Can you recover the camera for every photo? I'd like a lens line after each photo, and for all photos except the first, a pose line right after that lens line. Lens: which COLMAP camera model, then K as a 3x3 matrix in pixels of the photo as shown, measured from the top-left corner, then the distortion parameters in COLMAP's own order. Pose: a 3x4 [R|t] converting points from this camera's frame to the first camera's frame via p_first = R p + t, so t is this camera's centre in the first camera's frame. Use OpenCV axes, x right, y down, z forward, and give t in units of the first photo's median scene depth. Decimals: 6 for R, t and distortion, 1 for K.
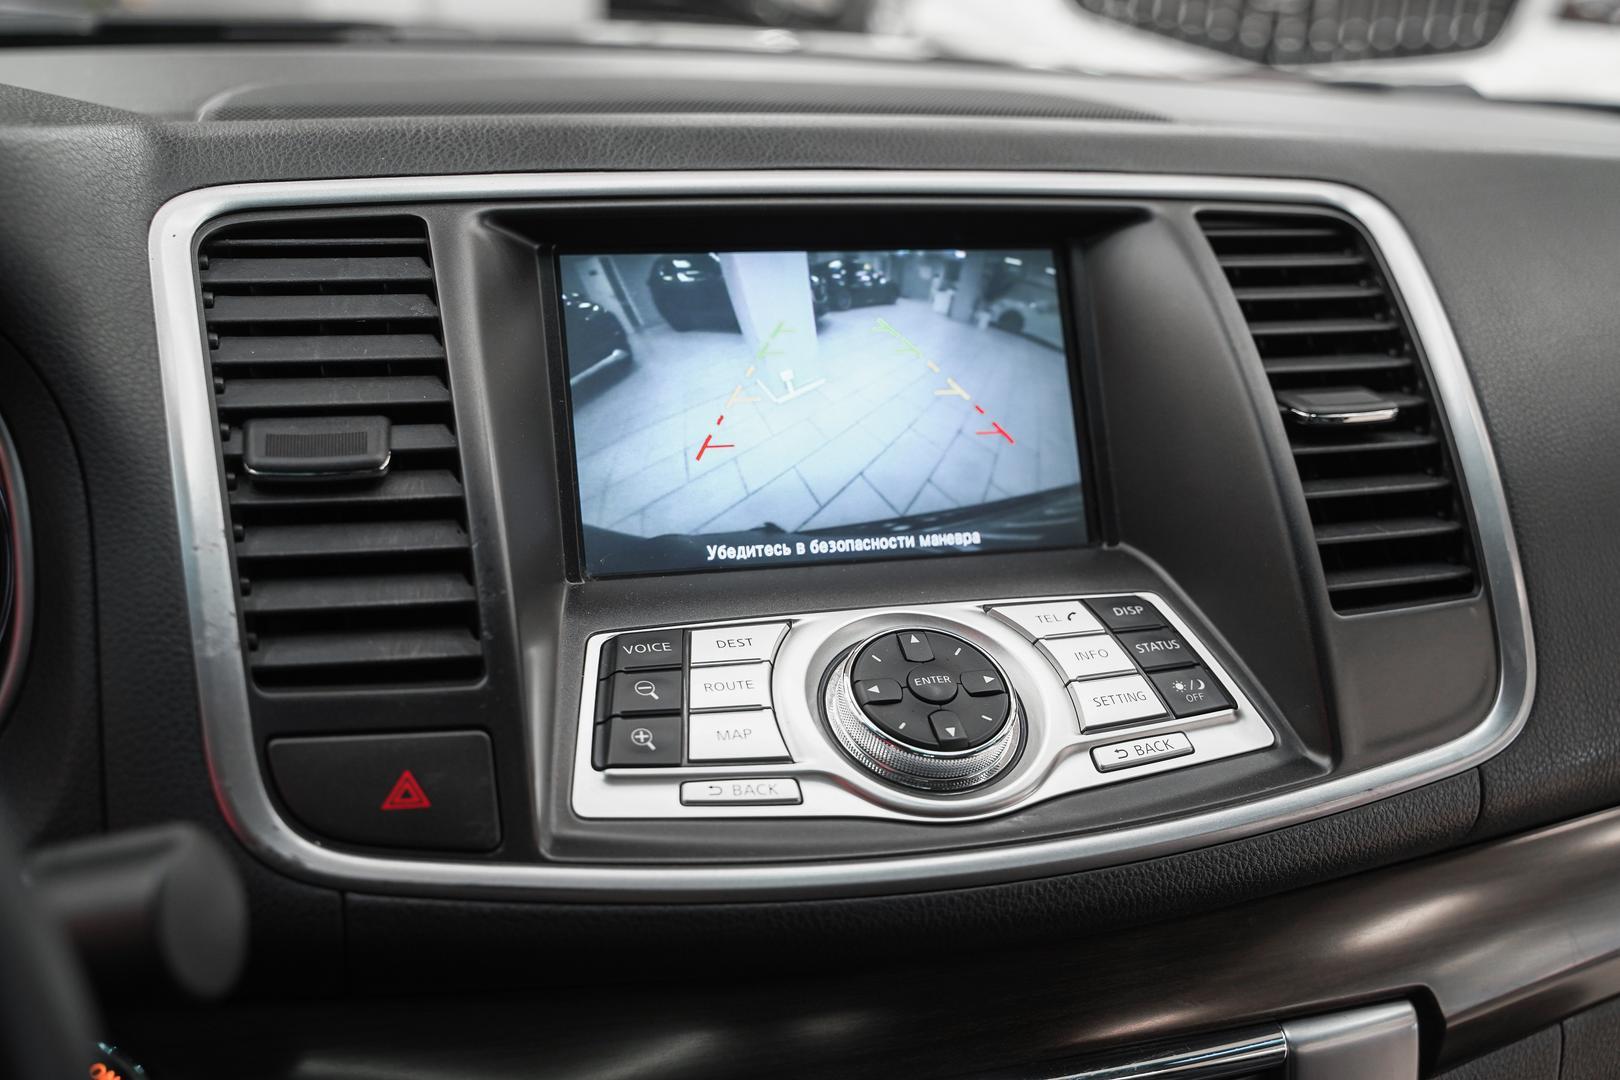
lens RADIAL K [[1856.8, 0, 768.5], [0, 1856.8, 540.2], [0, 0, 1]] dist [0.017749, 0.013624]
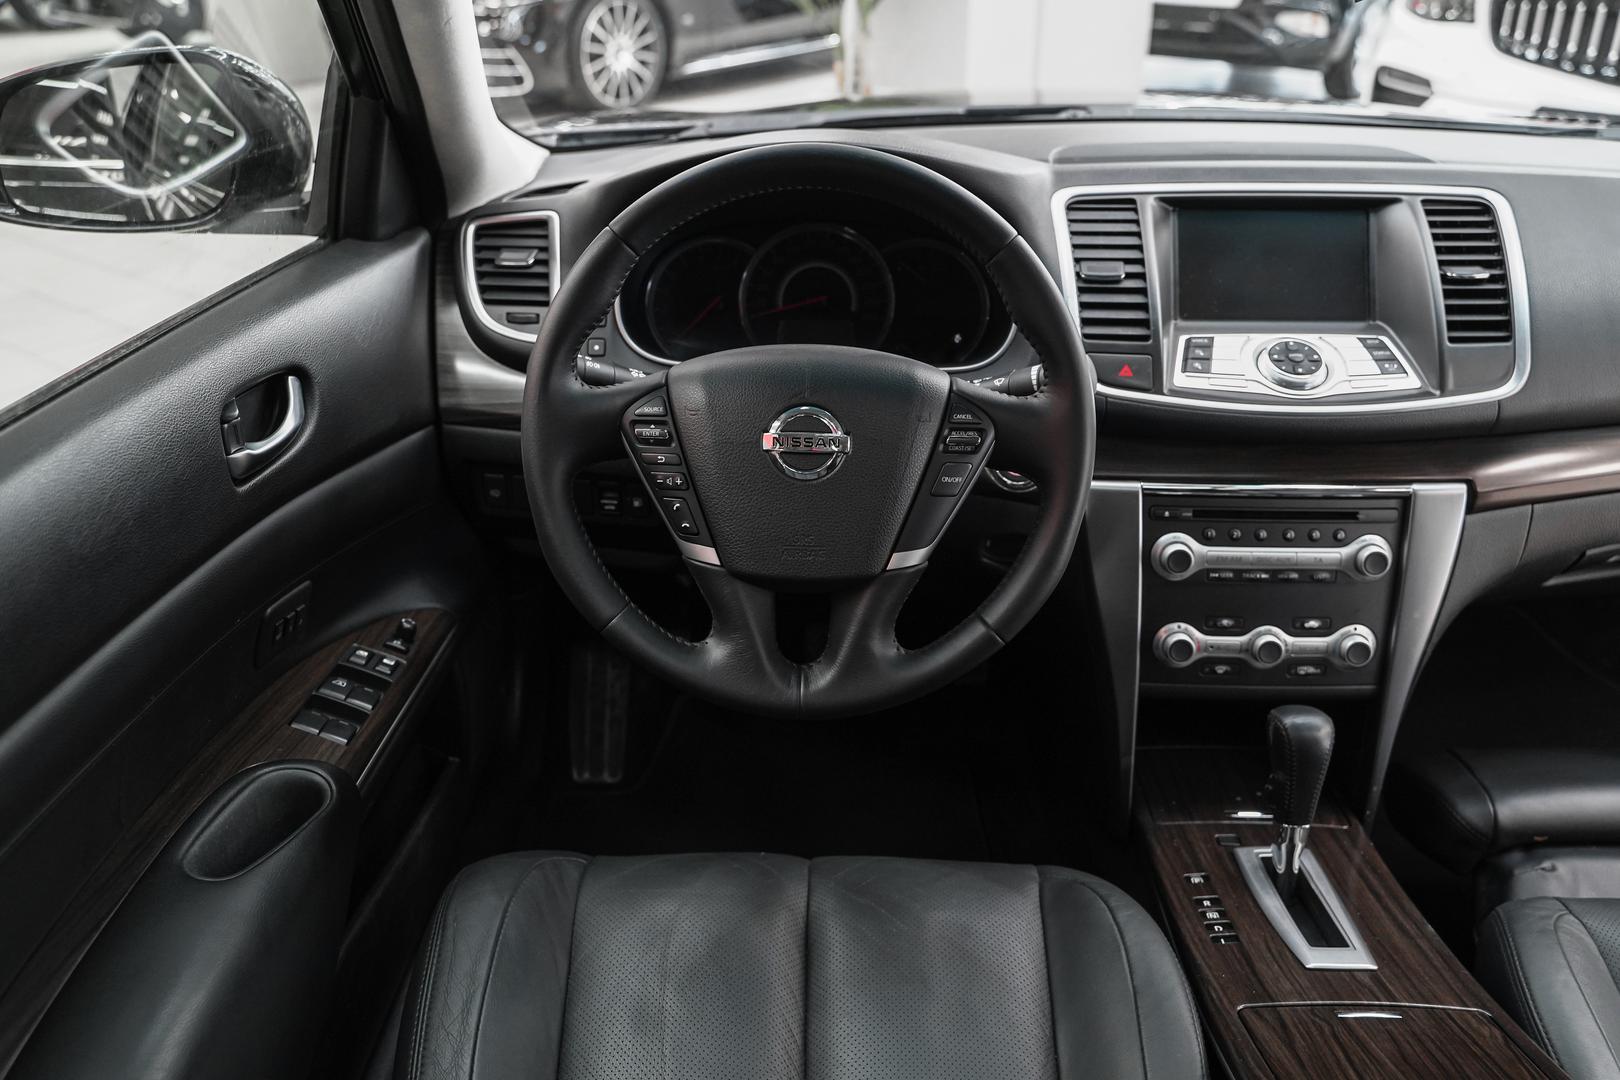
lens RADIAL K [[1407.3, 0, 766.1], [0, 1407.3, 532.0], [0, 0, 1]] dist [-0.007965, 0.019329]
pose [[0.947287, 0.089410, -0.307659, -0.000172], [-0.064248, 0.993778, 0.090984, 0.209462], [0.313879, -0.066422, 0.947137, -1.483021]]
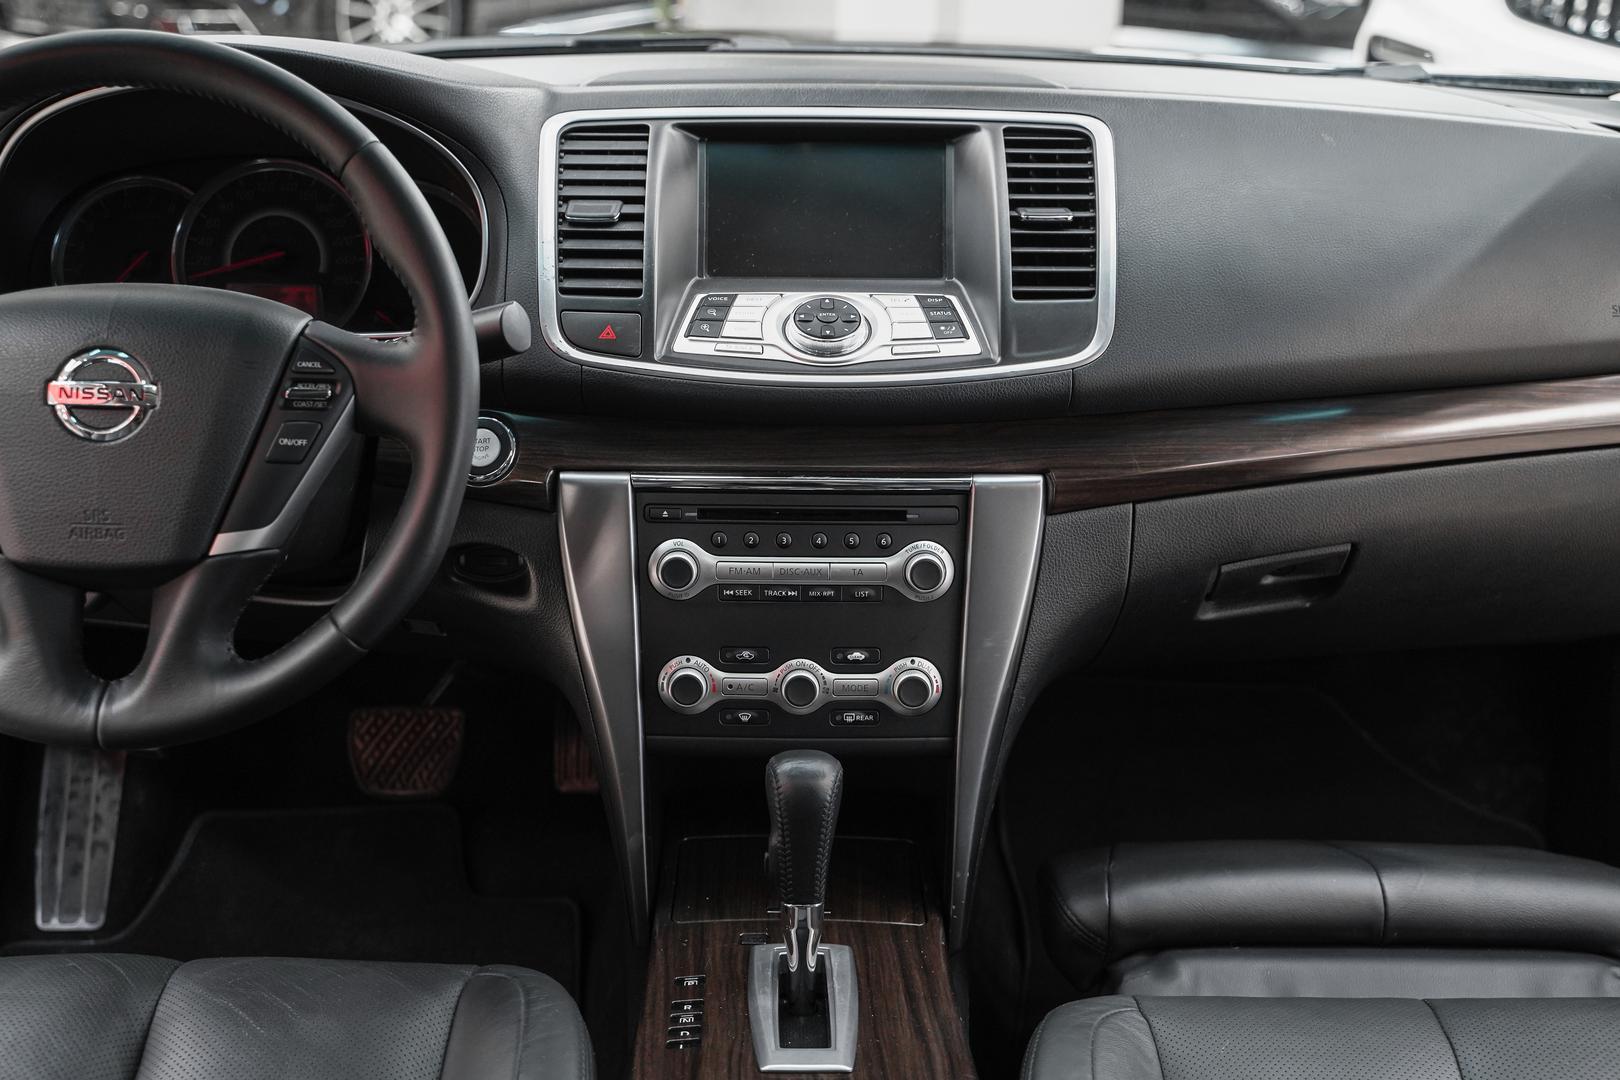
lens RADIAL K [[2042.4, 0, 803.3], [0, 2042.4, 533.3], [0, 0, 1]] dist [0.007777, -0.020799]
pose [[0.958592, 0.060030, -0.278383, 0.815205], [-0.063555, 0.997972, -0.003645, 0.370817], [0.277599, 0.021186, 0.960463, -1.563302]]
